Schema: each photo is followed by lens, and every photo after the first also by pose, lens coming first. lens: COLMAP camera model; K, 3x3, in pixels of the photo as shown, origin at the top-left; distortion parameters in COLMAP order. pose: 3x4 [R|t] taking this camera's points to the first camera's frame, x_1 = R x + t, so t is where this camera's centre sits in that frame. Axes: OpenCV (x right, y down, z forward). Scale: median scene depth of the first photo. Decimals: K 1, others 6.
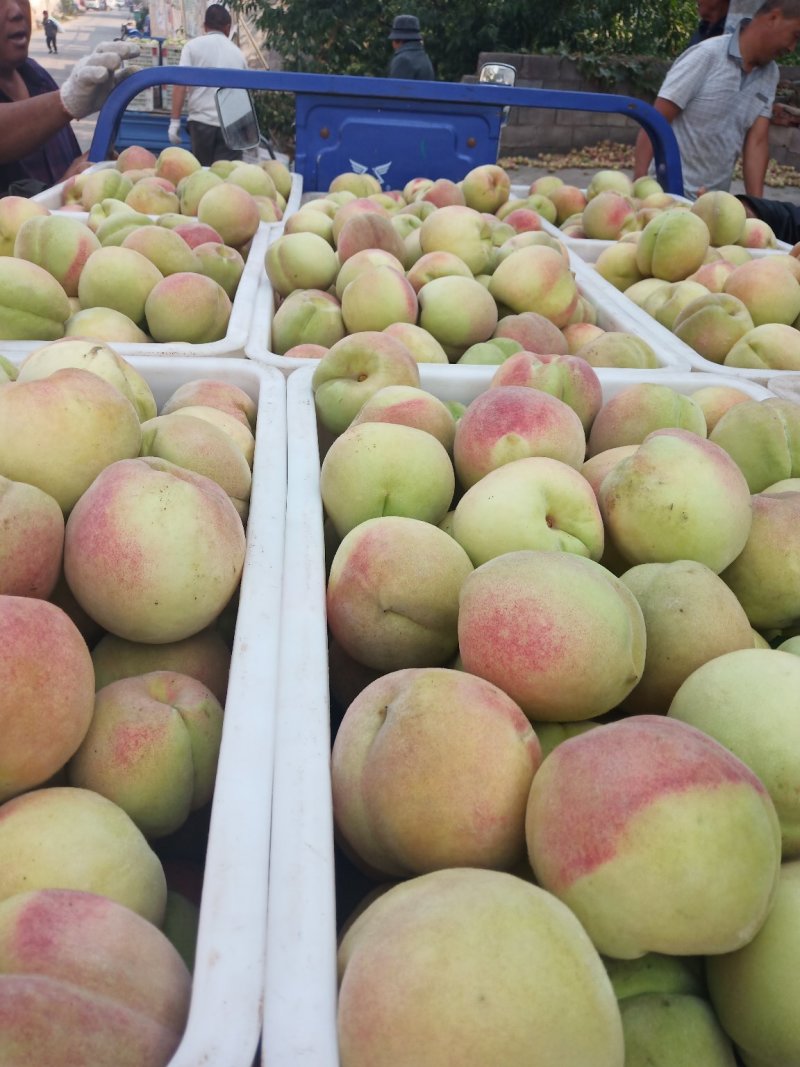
lens RADIAL K [[862.0, 0, 401.6], [0, 862.0, 529.6], [0, 0, 1]] dist [0.011229, -0.004021]
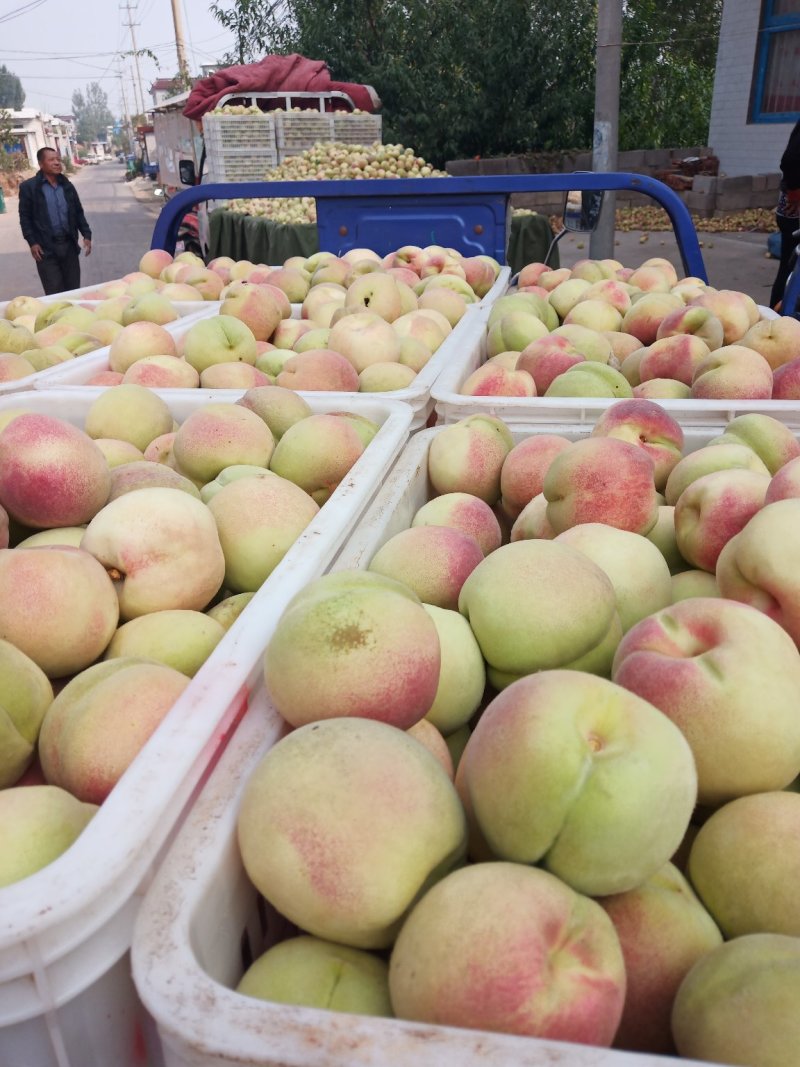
lens RADIAL K [[862.0, 0, 397.1], [0, 862.0, 531.6], [0, 0, 1]] dist [0.011229, -0.004021]
pose [[0.995567, -0.090876, -0.024237, -0.002544], [0.087648, 0.989907, -0.111362, 0.152141], [0.034113, 0.108744, 0.993484, -0.258544]]
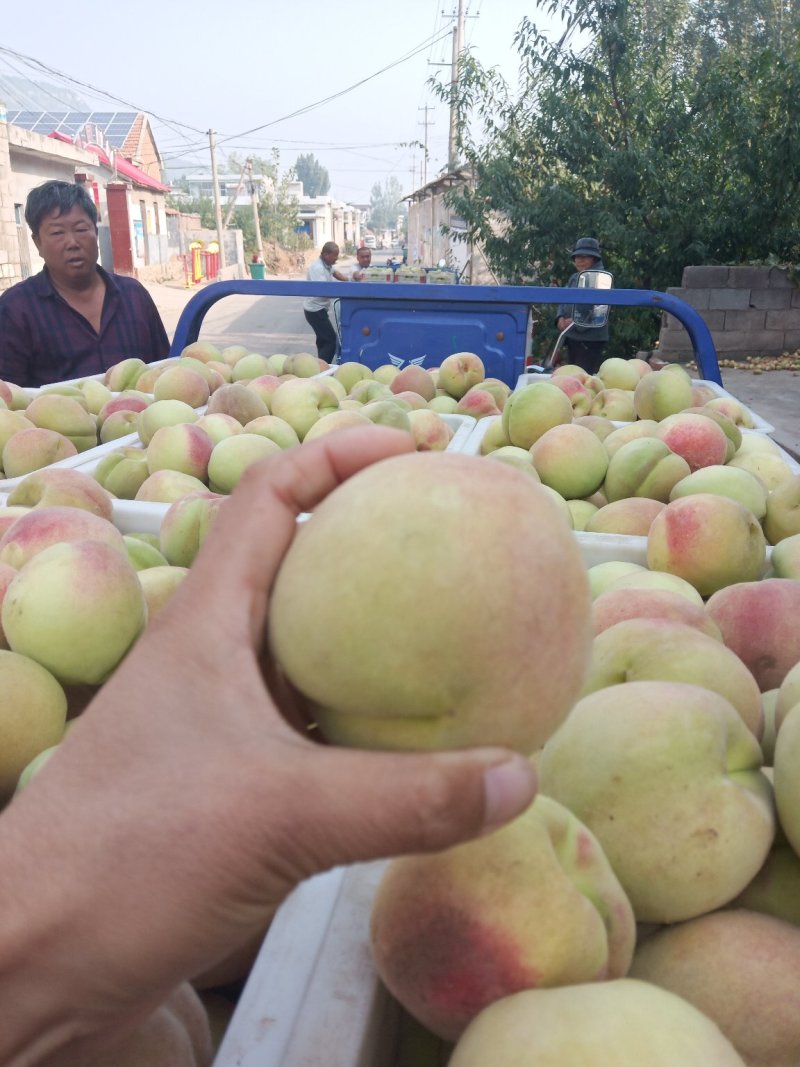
lens RADIAL K [[862.0, 0, 401.0], [0, 862.0, 538.9], [0, 0, 1]] dist [0.011229, -0.004021]
pose [[0.960855, 0.044951, -0.273382, 0.059152], [-0.100854, 0.975799, -0.194022, 0.003231], [0.258044, 0.213999, 0.942135, 0.004040]]
